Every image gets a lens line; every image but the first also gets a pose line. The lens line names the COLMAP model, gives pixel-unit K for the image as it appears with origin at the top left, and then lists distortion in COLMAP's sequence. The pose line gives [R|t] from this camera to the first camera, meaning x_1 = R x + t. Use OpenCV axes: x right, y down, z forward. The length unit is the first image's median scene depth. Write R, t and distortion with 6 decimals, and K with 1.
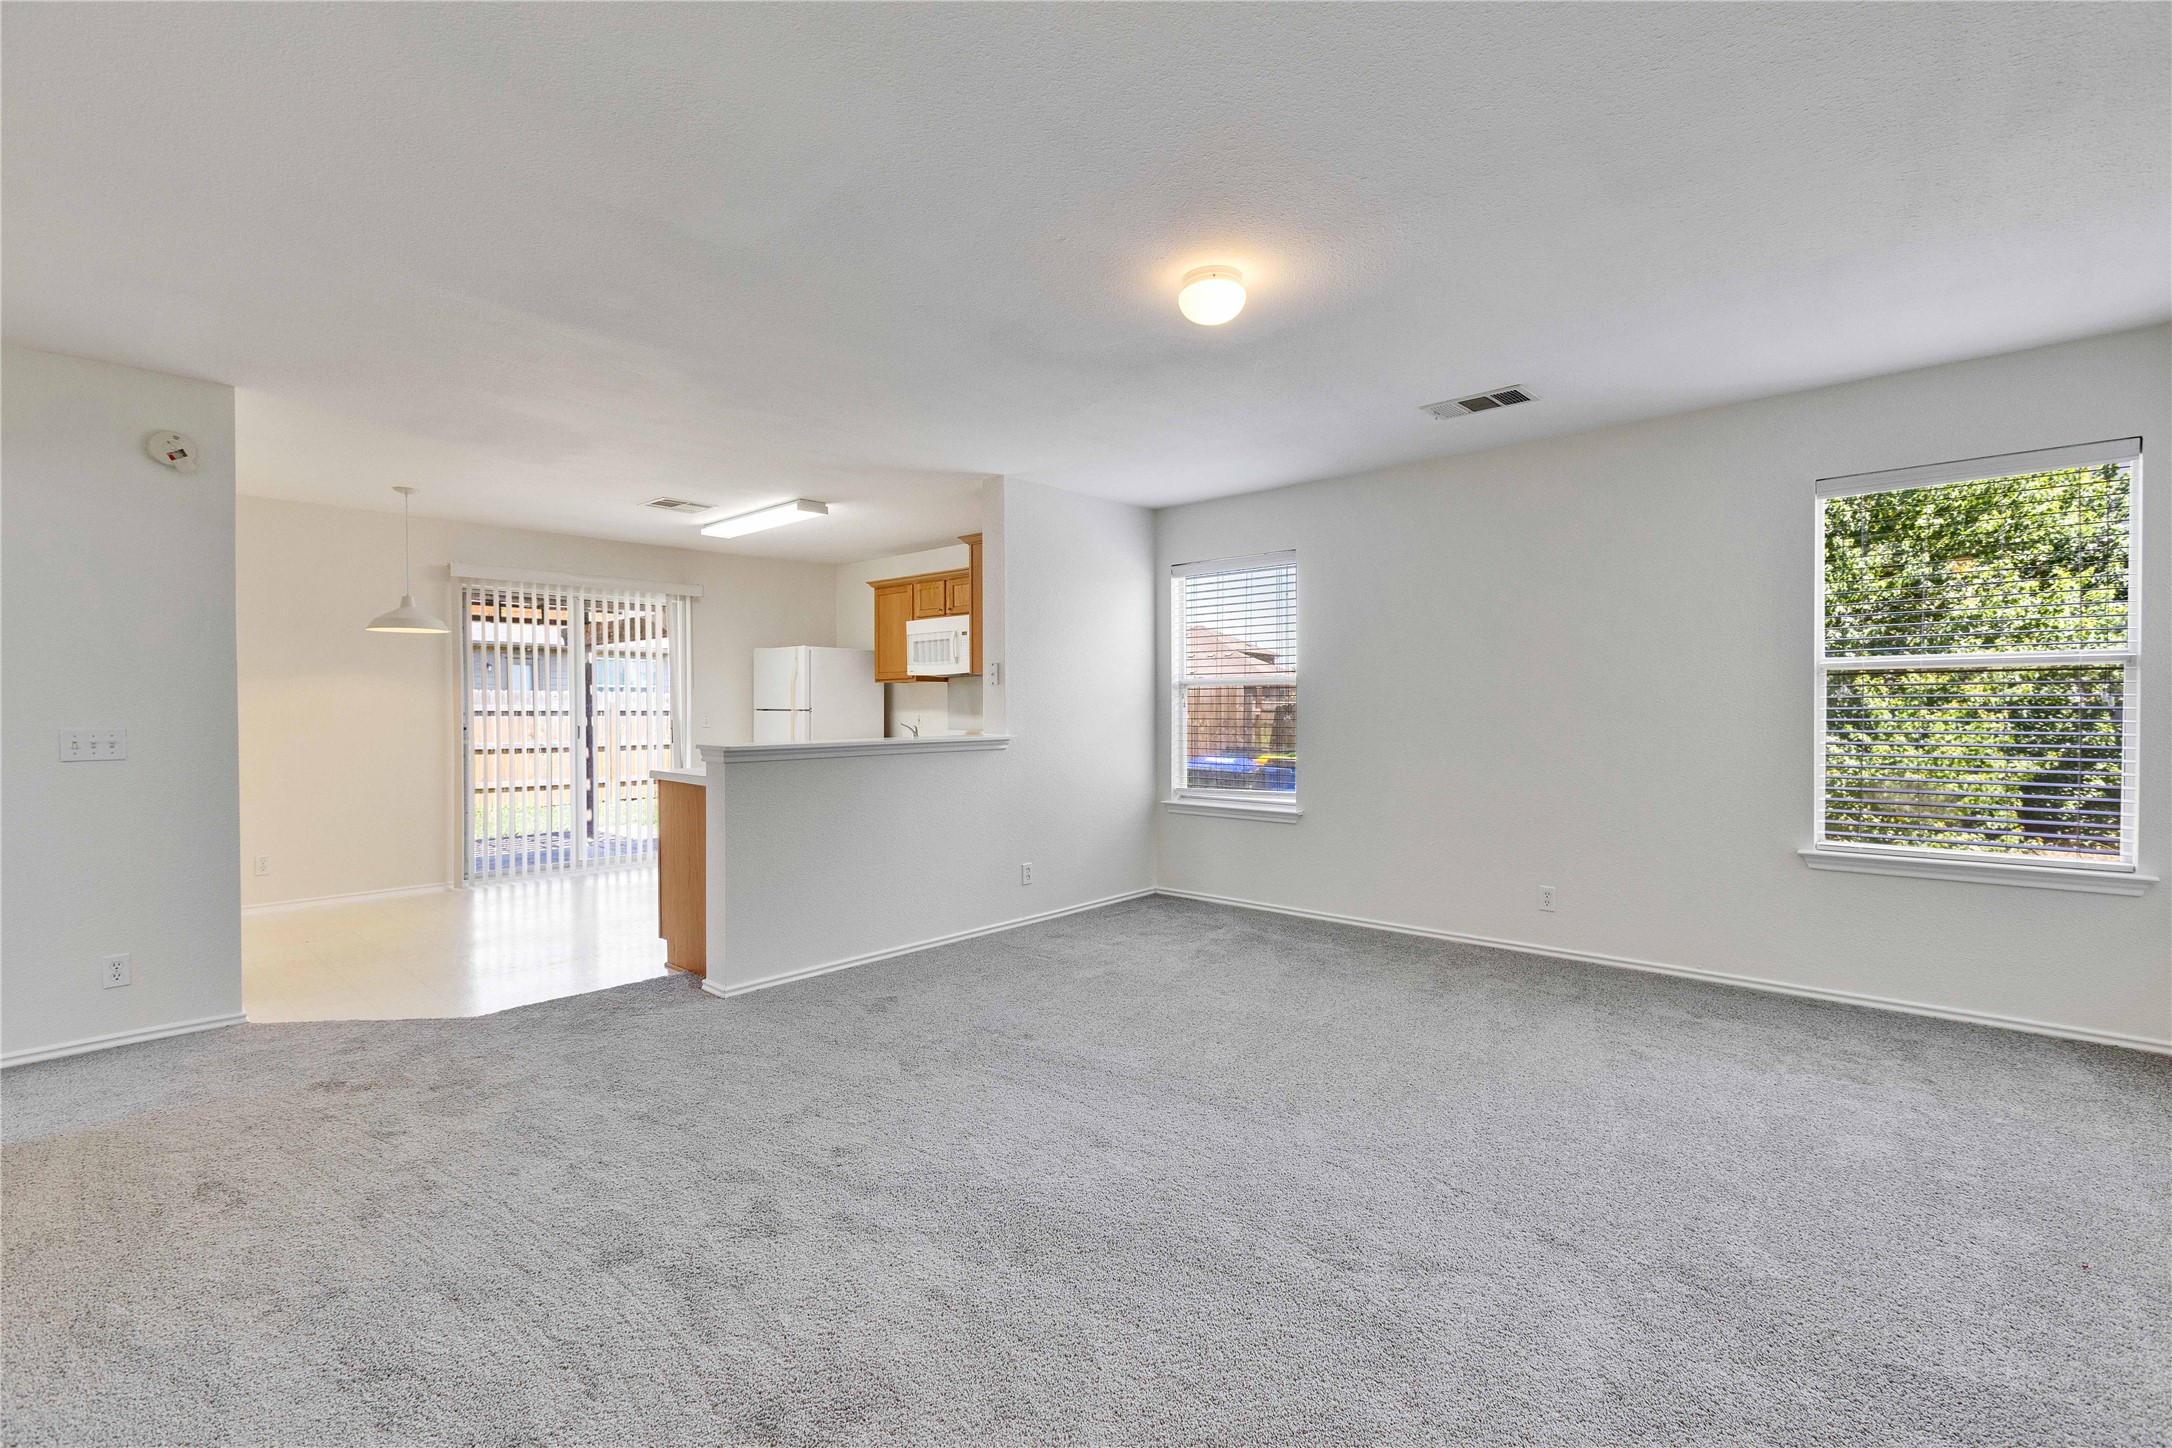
lens RADIAL K [[961.2, 0, 1075.0], [0, 961.2, 723.2], [0, 0, 1]] dist [-0.002154, -0.000677]
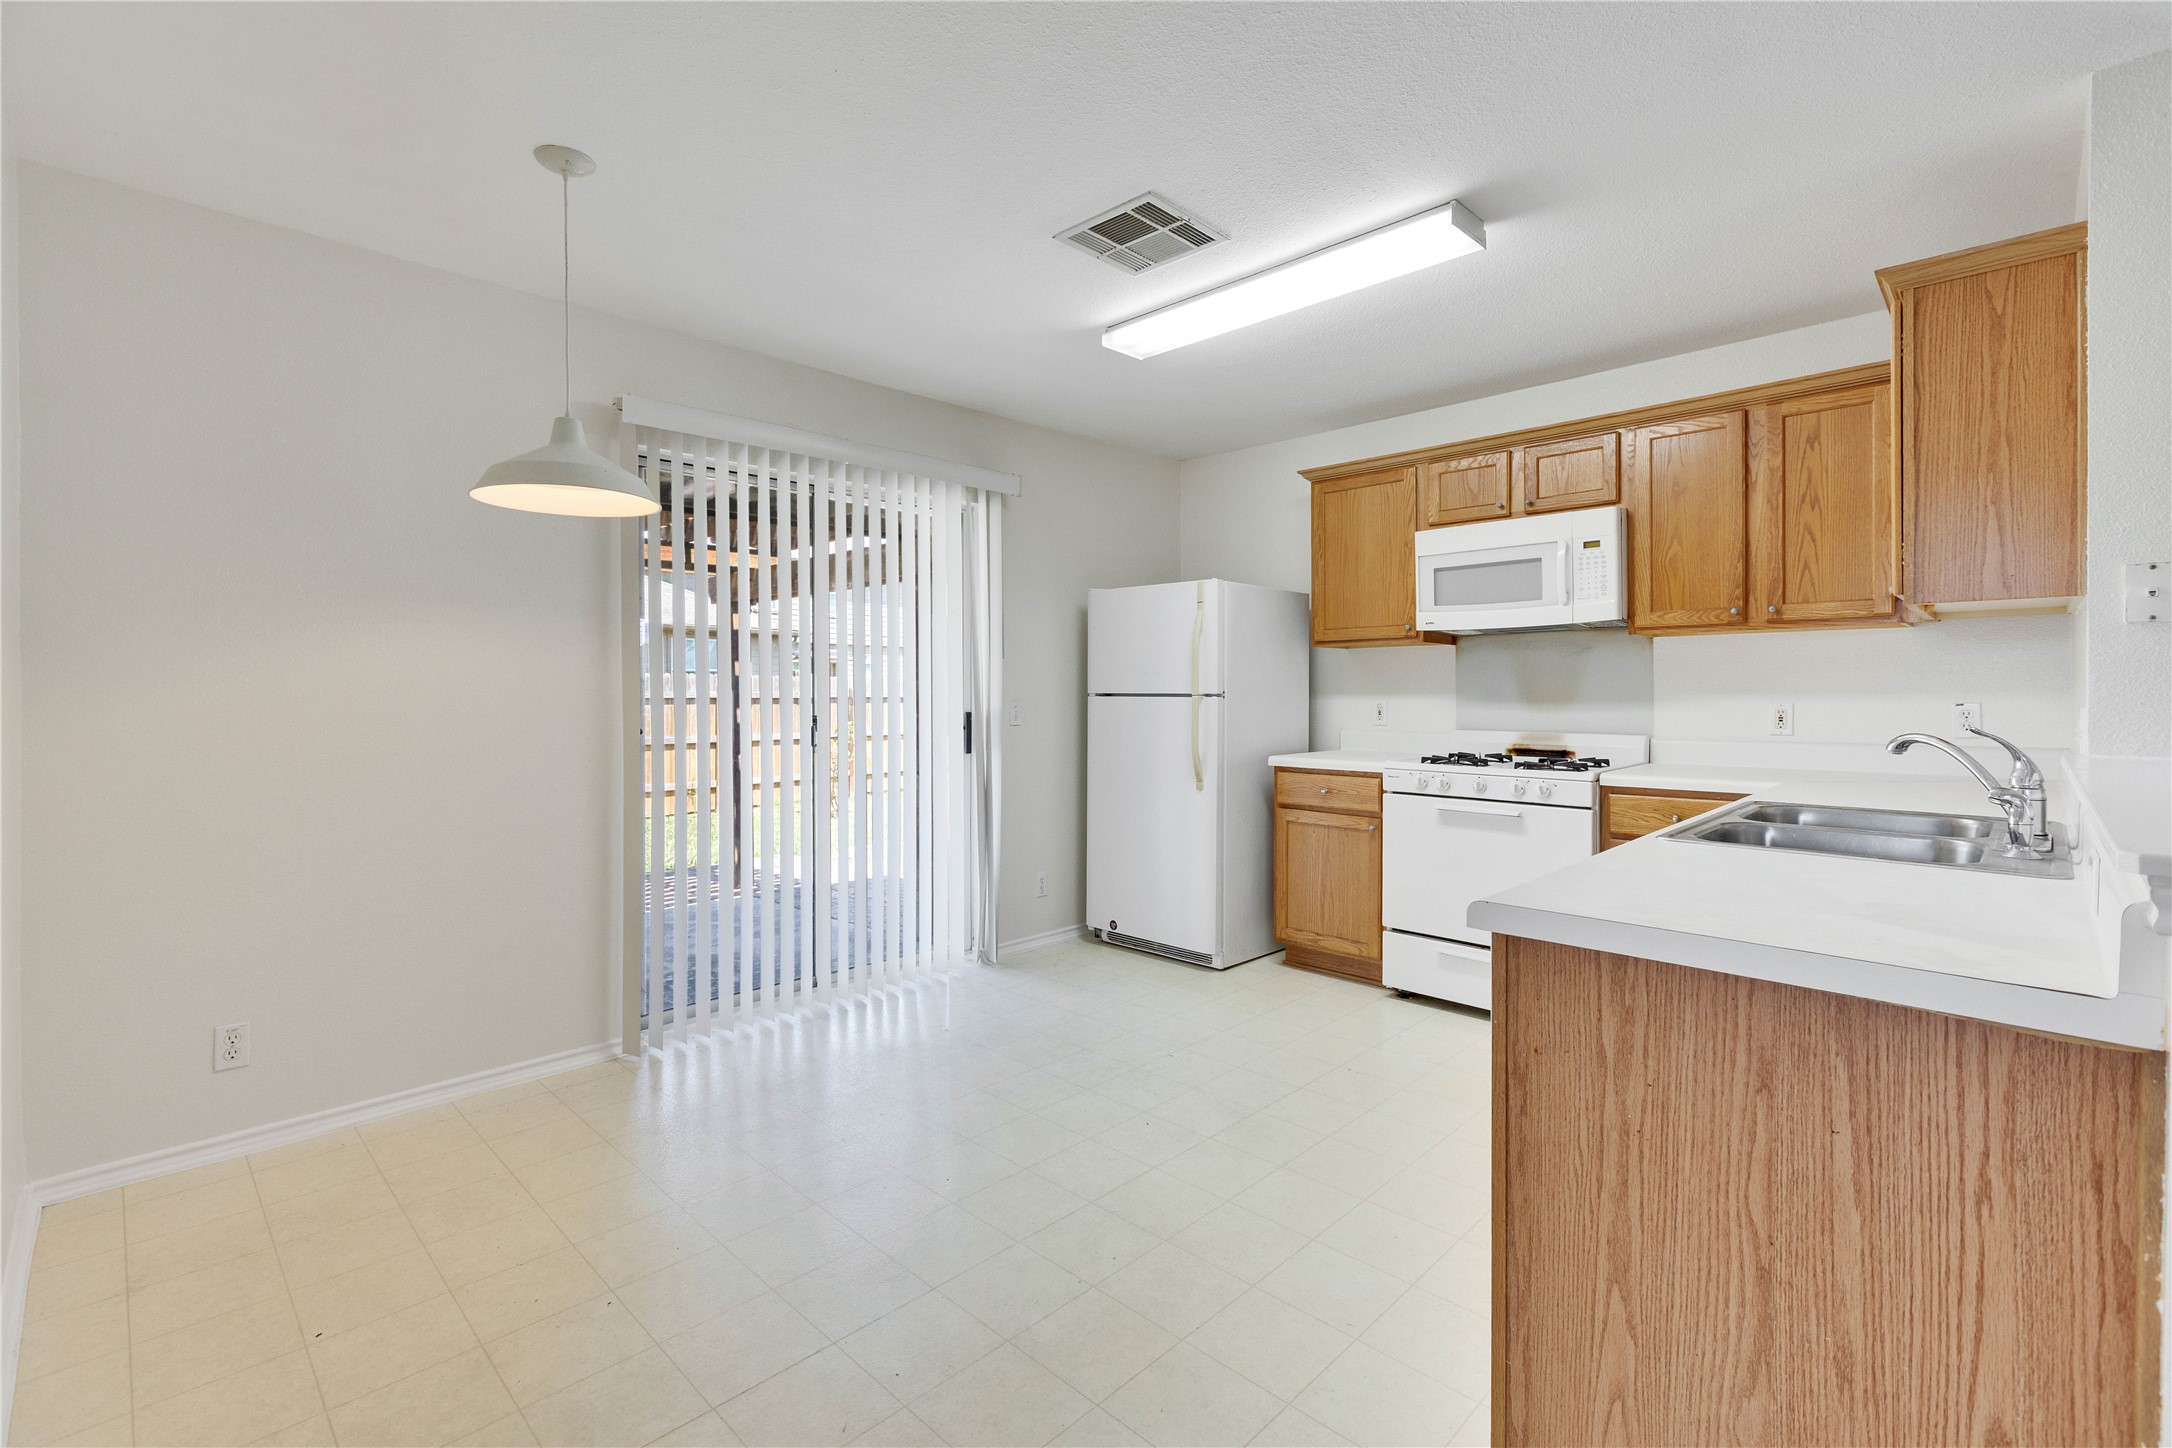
lens RADIAL K [[961.2, 0, 1075.3], [0, 961.2, 706.1], [0, 0, 1]] dist [-0.002154, -0.000677]
pose [[0.999589, 0.000882, -0.028664, -0.377765], [-0.000952, 0.999997, -0.002440, -0.005968], [0.028661, 0.002467, 0.999586, 0.482105]]
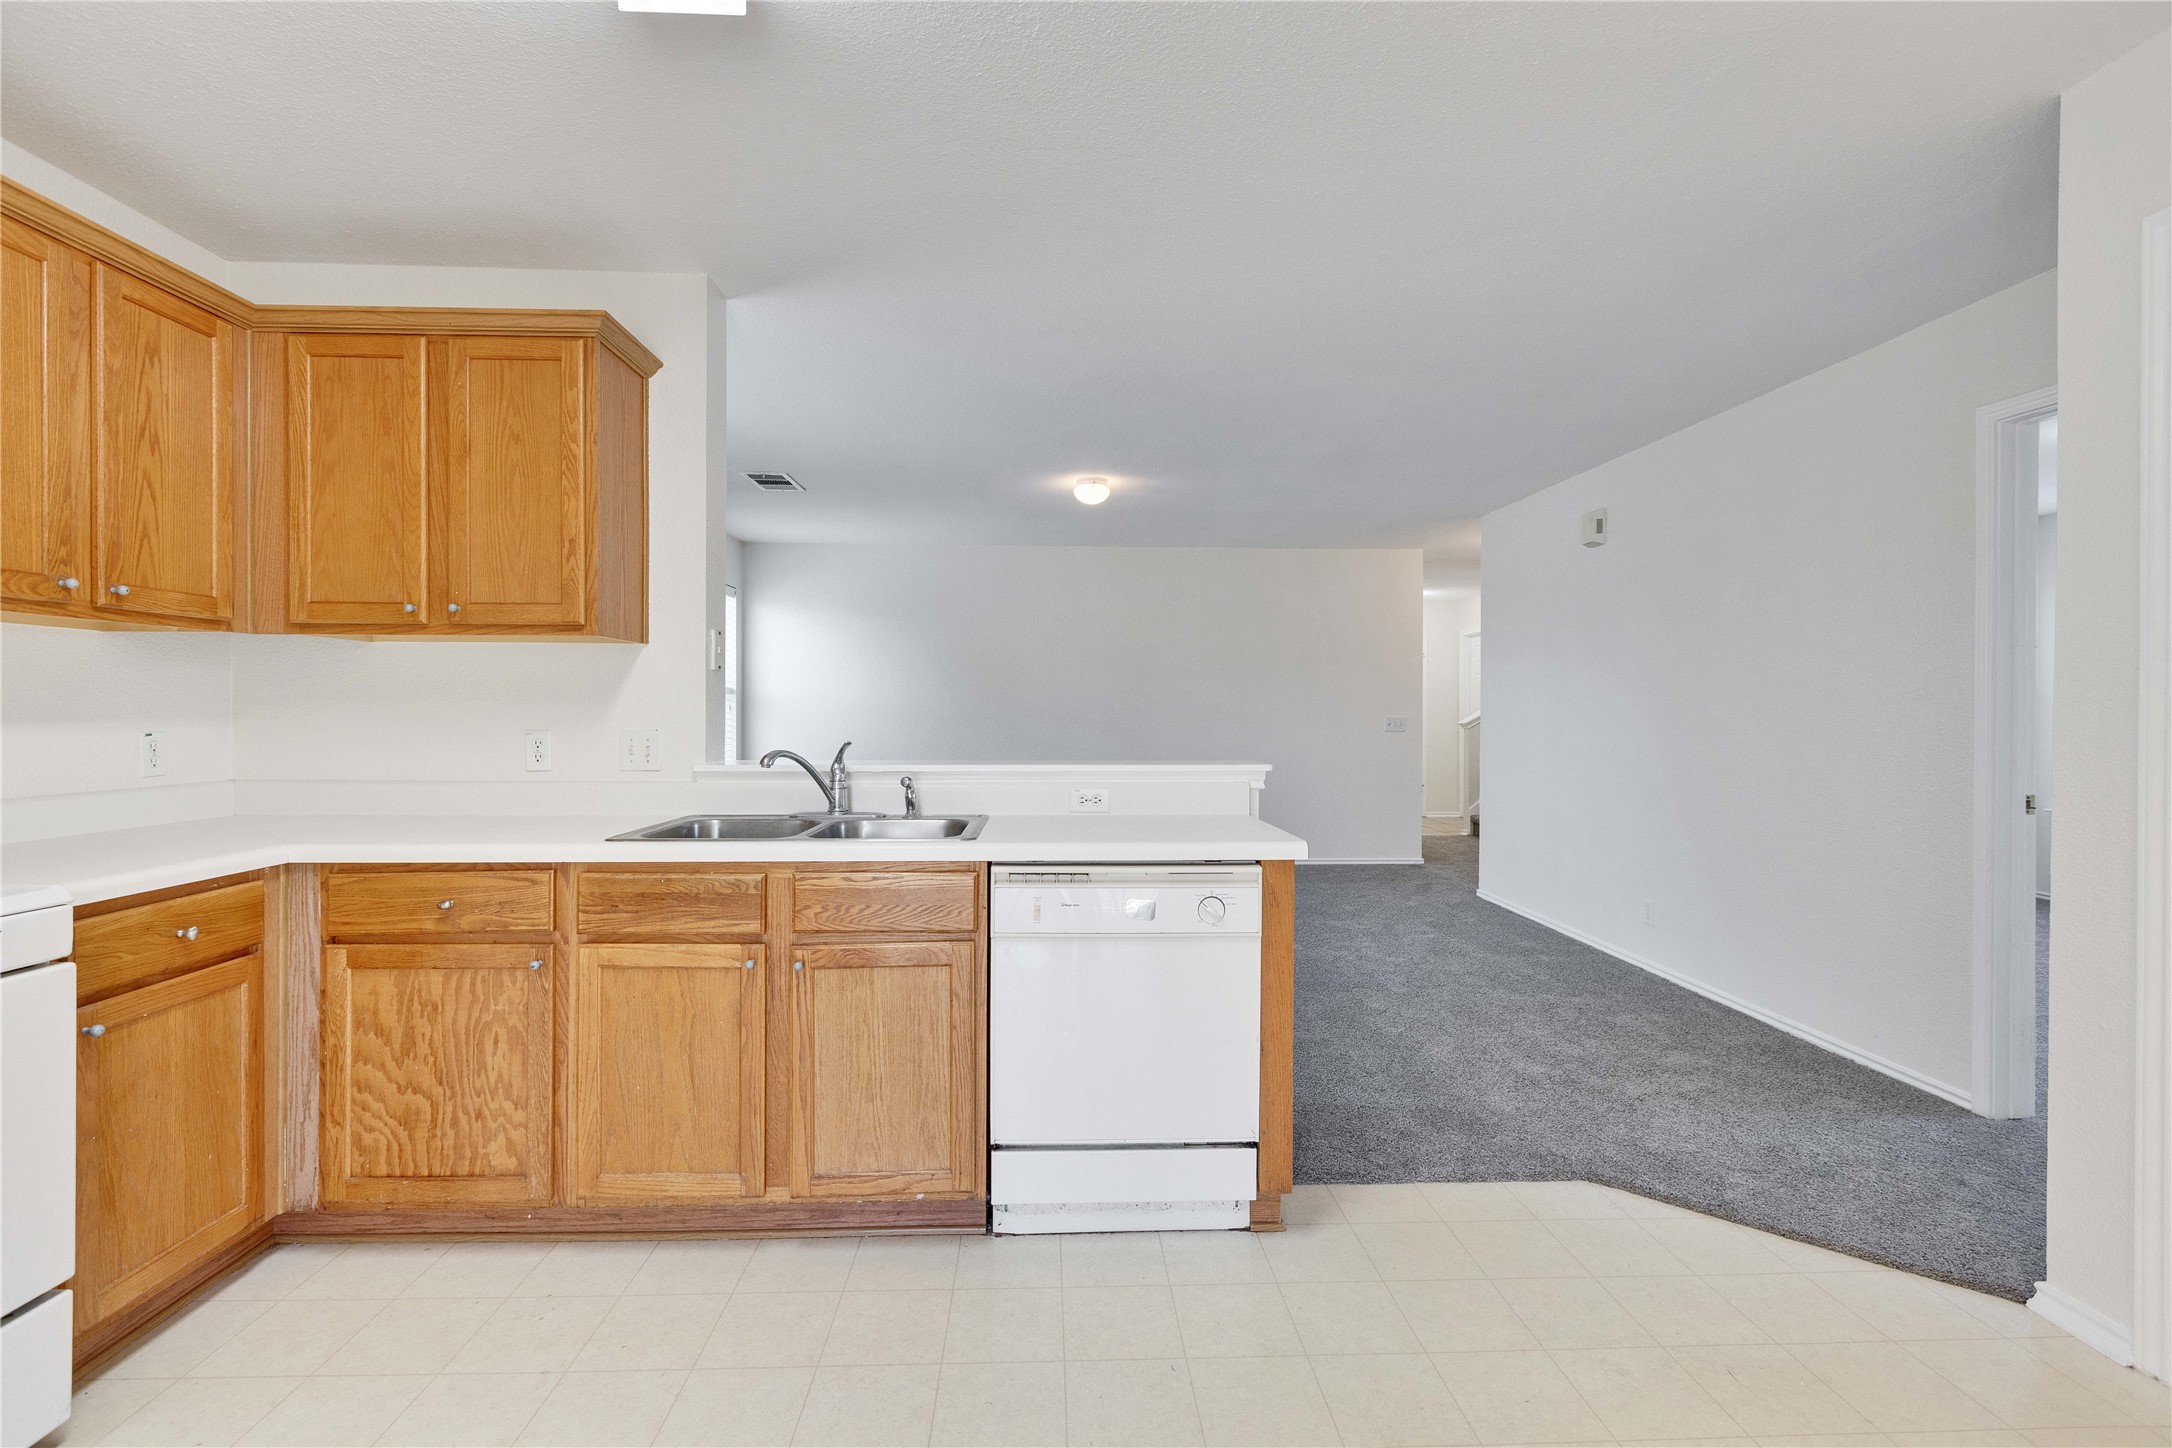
lens RADIAL K [[961.2, 0, 1078.5], [0, 961.2, 715.1], [0, 0, 1]] dist [-0.002154, -0.000677]
pose [[-0.710733, 0.002354, 0.703458, -0.473737], [0.013874, 0.999847, 0.010672, -0.014949], [-0.703326, 0.017344, -0.710656, 0.962628]]
